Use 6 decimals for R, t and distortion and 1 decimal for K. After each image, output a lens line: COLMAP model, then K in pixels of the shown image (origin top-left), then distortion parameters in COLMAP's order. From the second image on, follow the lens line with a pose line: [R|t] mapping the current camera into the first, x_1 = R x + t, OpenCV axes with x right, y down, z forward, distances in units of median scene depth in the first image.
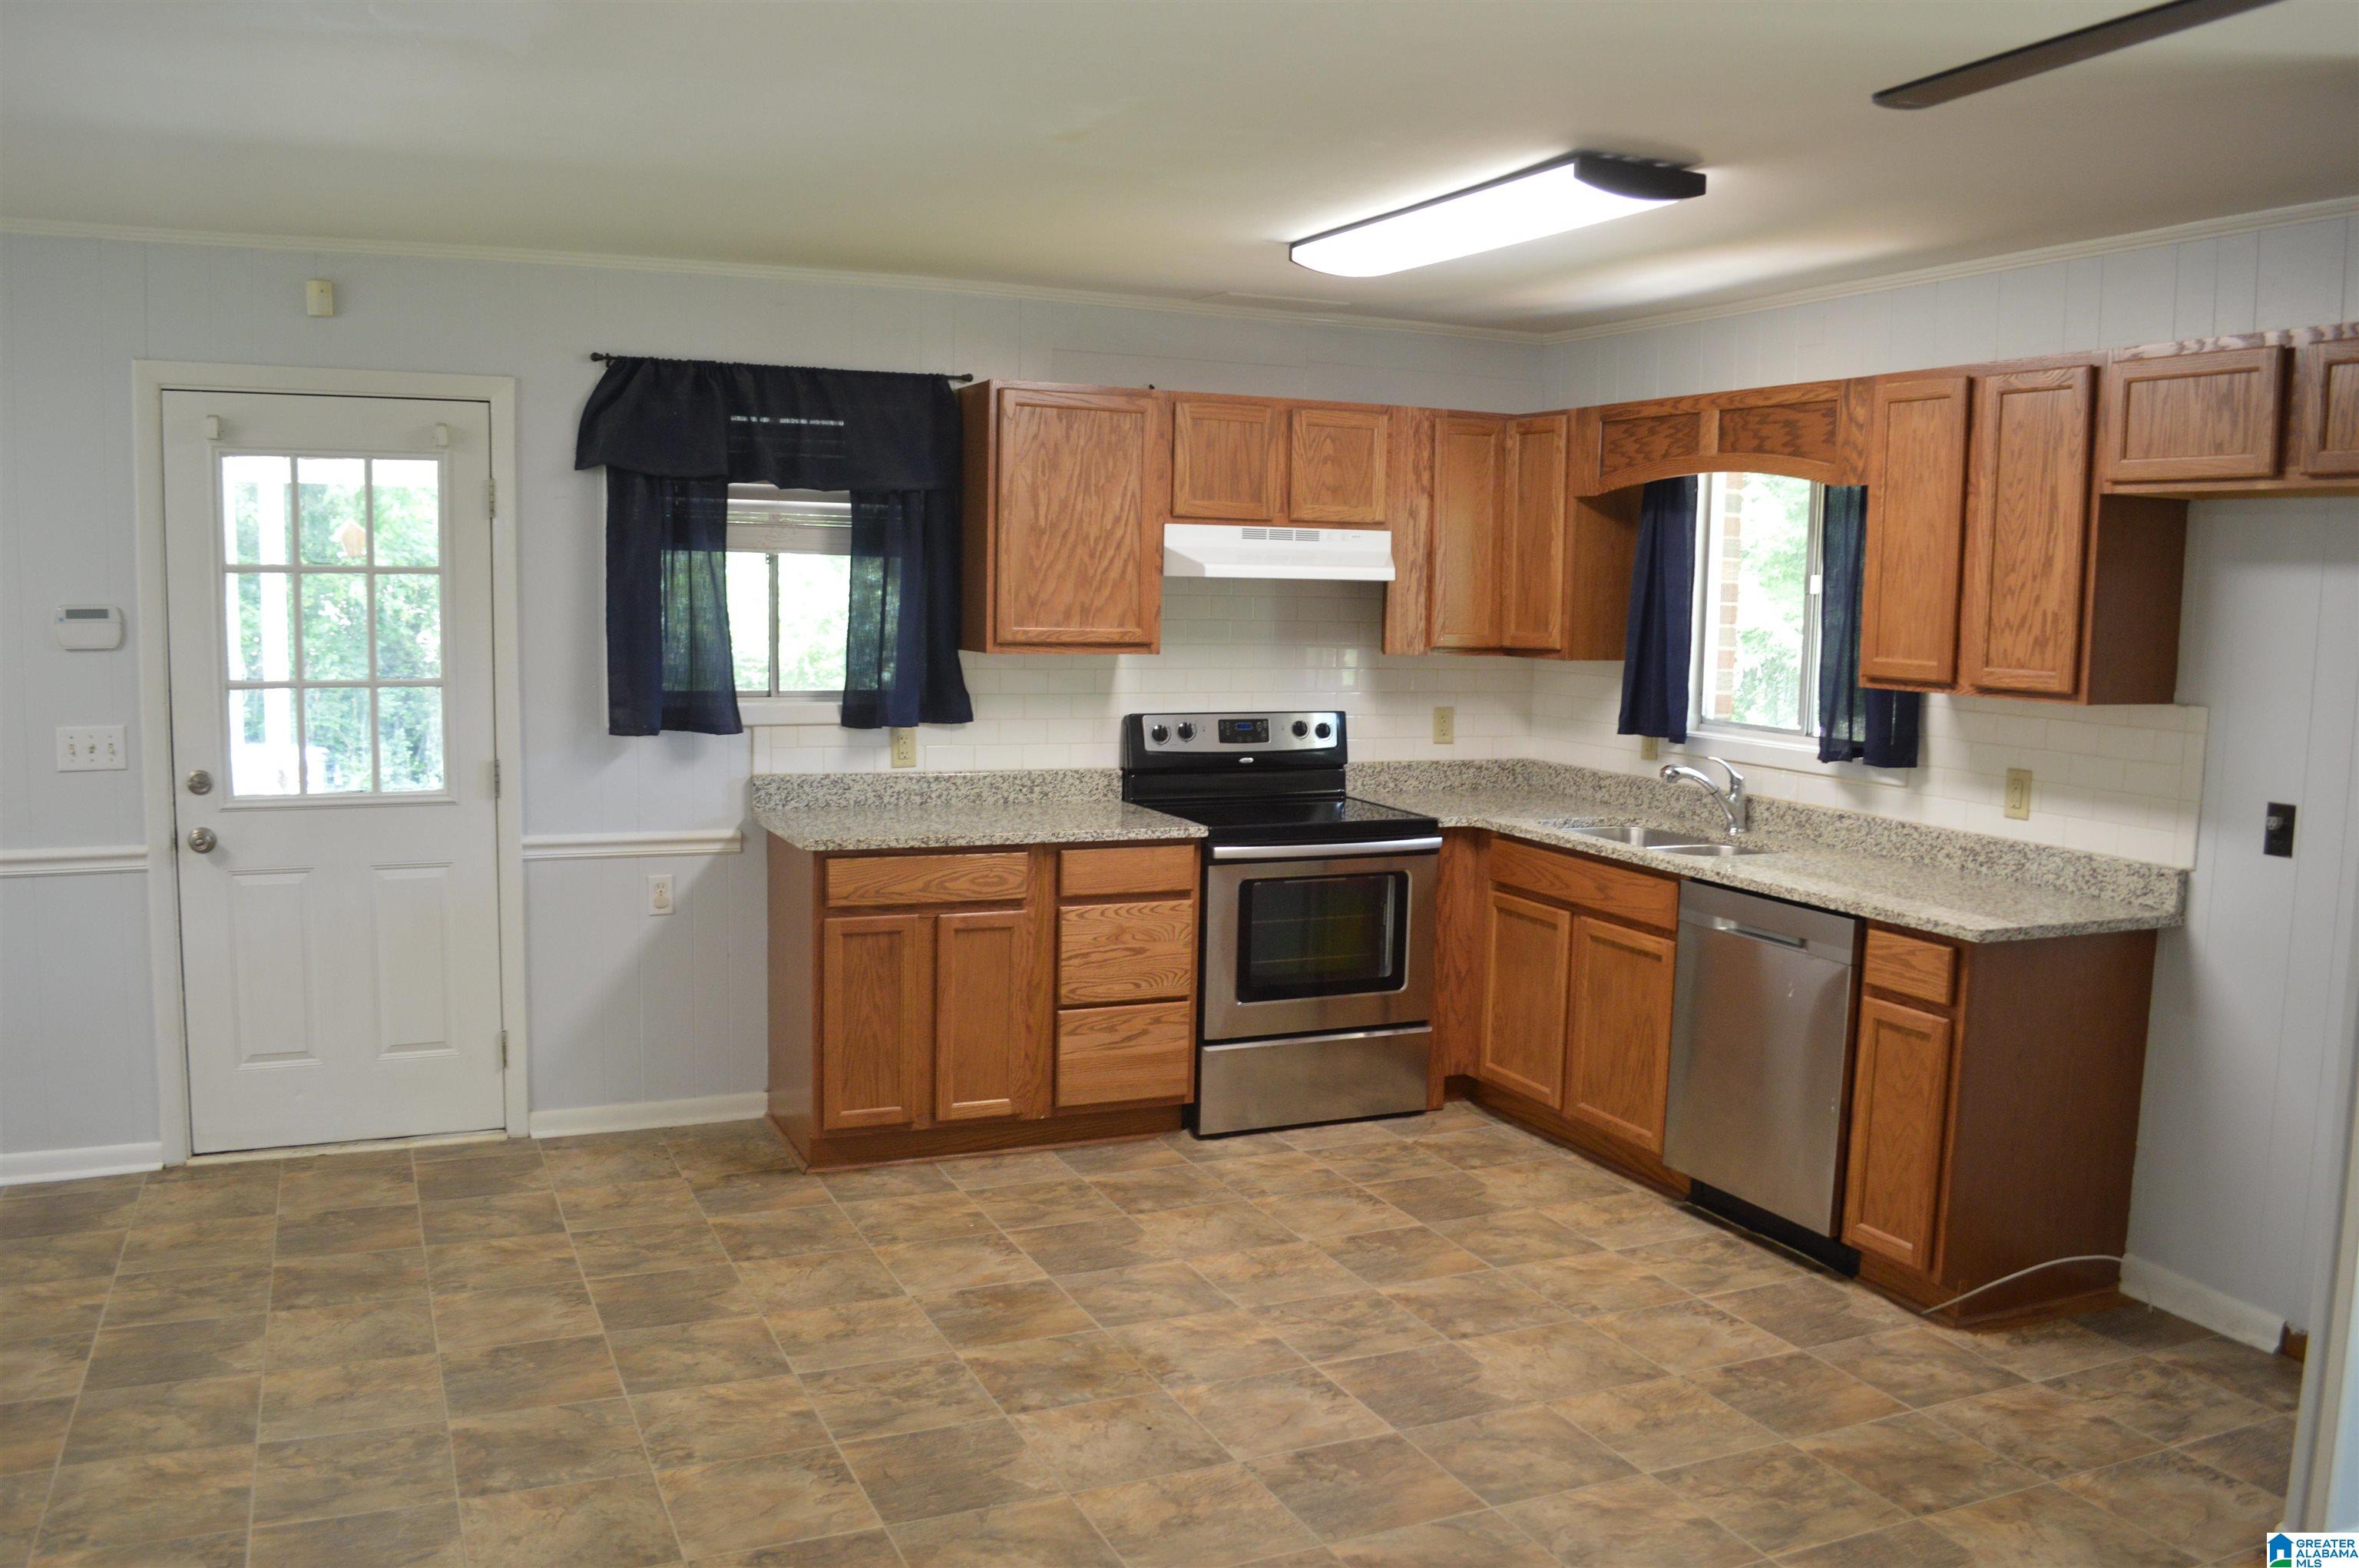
lens RADIAL K [[1887.4, 0, 1171.2], [0, 1887.4, 795.2], [0, 0, 1]] dist [-0.076709, 0.001194]
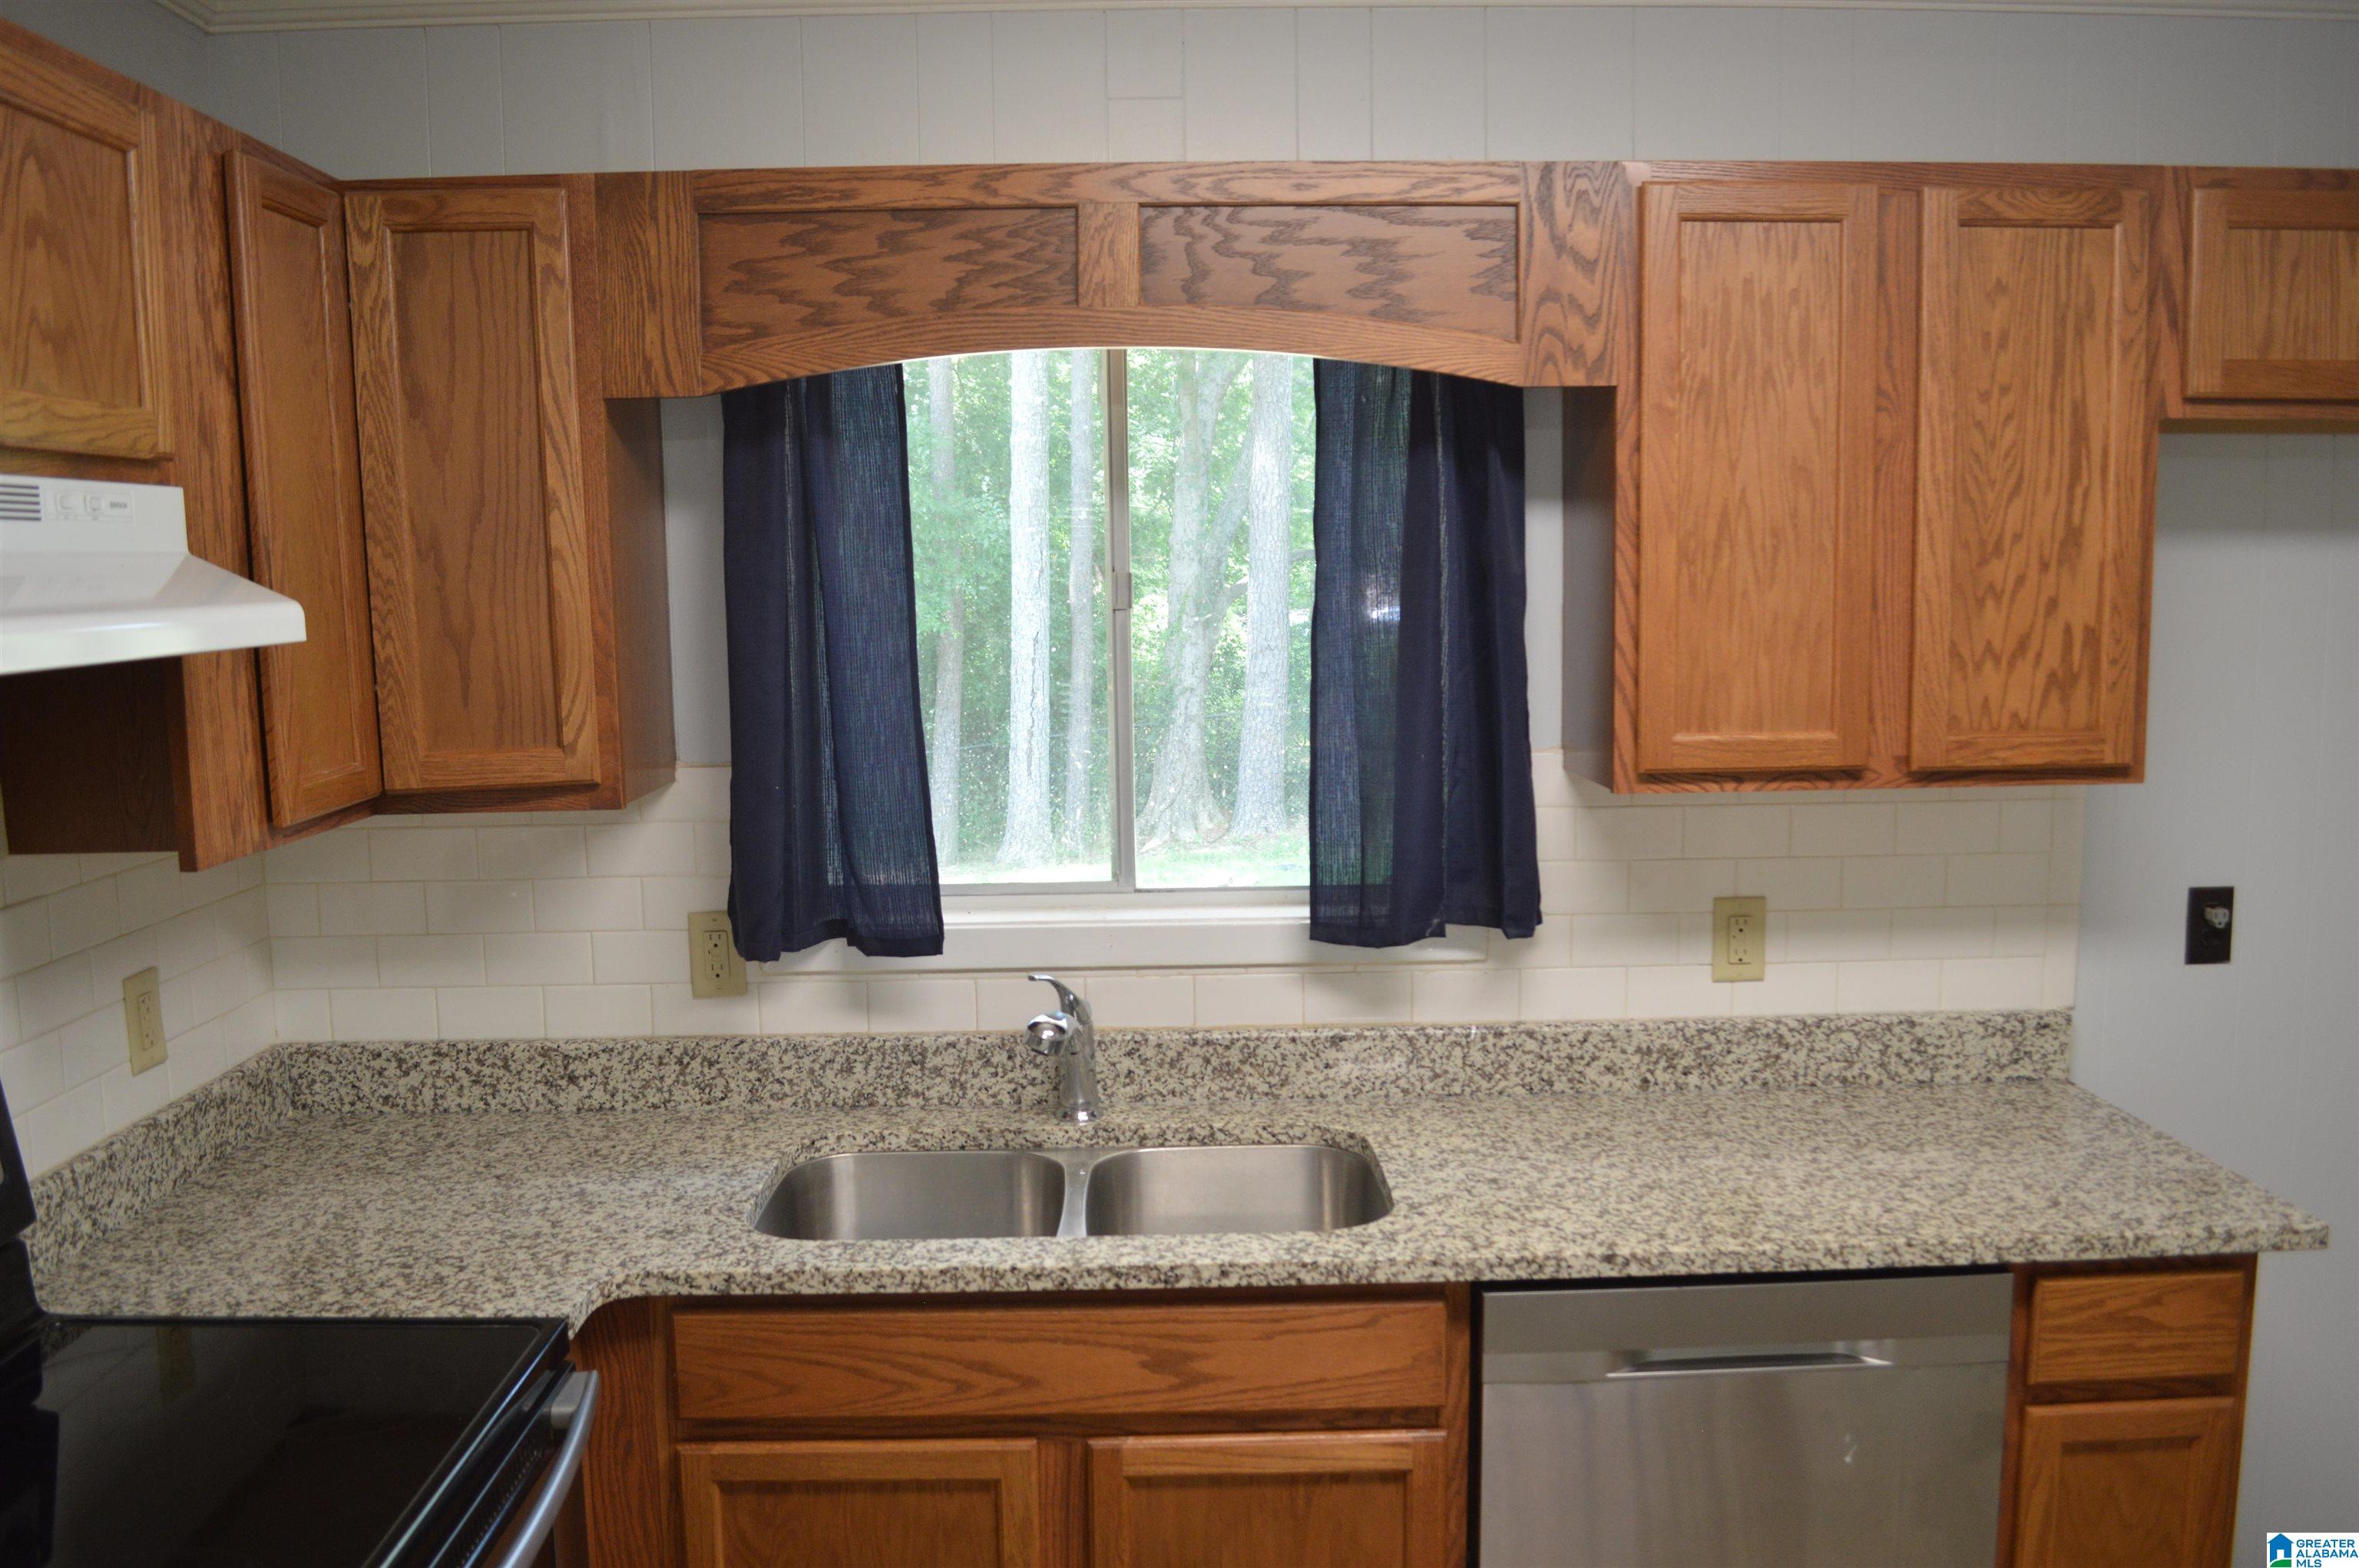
lens RADIAL K [[1887.4, 0, 1176.3], [0, 1887.4, 805.6], [0, 0, 1]] dist [-0.076709, 0.001194]
pose [[0.391295, -0.144362, 0.908872, -0.139034], [0.128476, 0.986517, 0.101383, -0.125652], [-0.911253, 0.077097, 0.404566, 0.938955]]
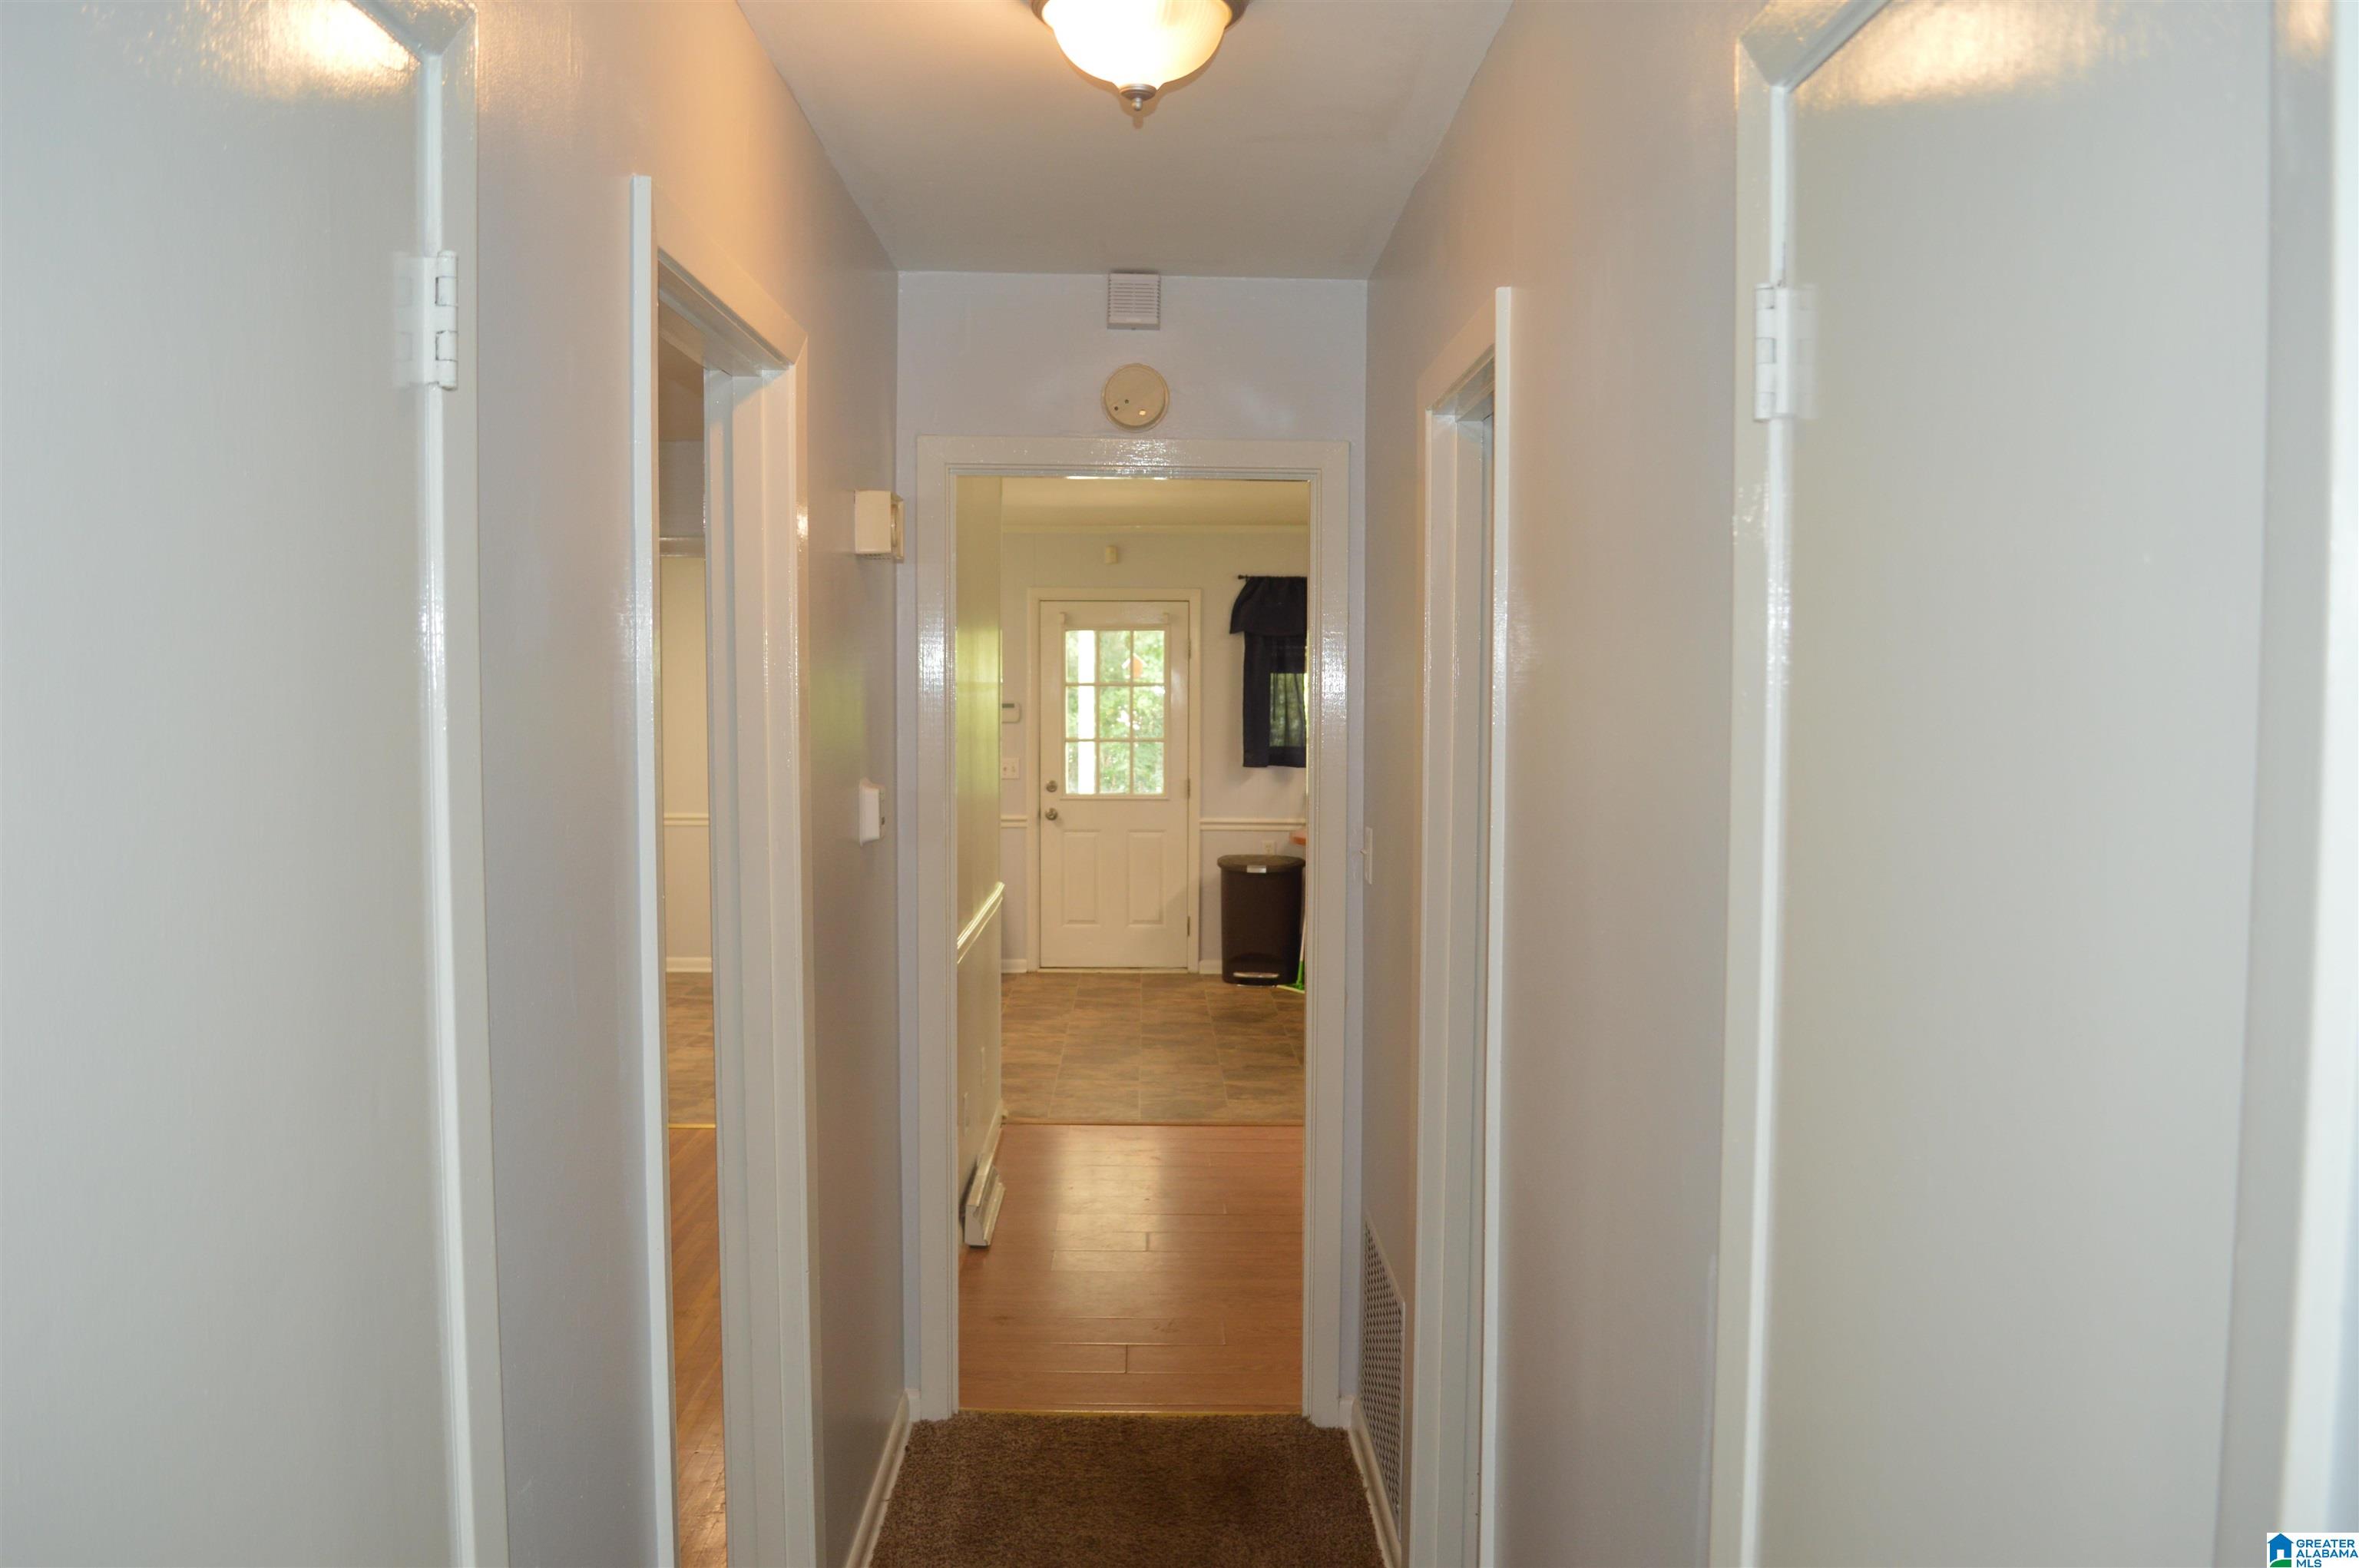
lens RADIAL K [[1887.4, 0, 1177.5], [0, 1887.4, 782.7], [0, 0, 1]] dist [-0.076709, 0.001194]
pose [[0.919273, 0.002753, -0.393611, 0.411811], [-0.031116, 0.997355, -0.065695, 0.115271], [0.392389, 0.072639, 0.916927, -0.833203]]
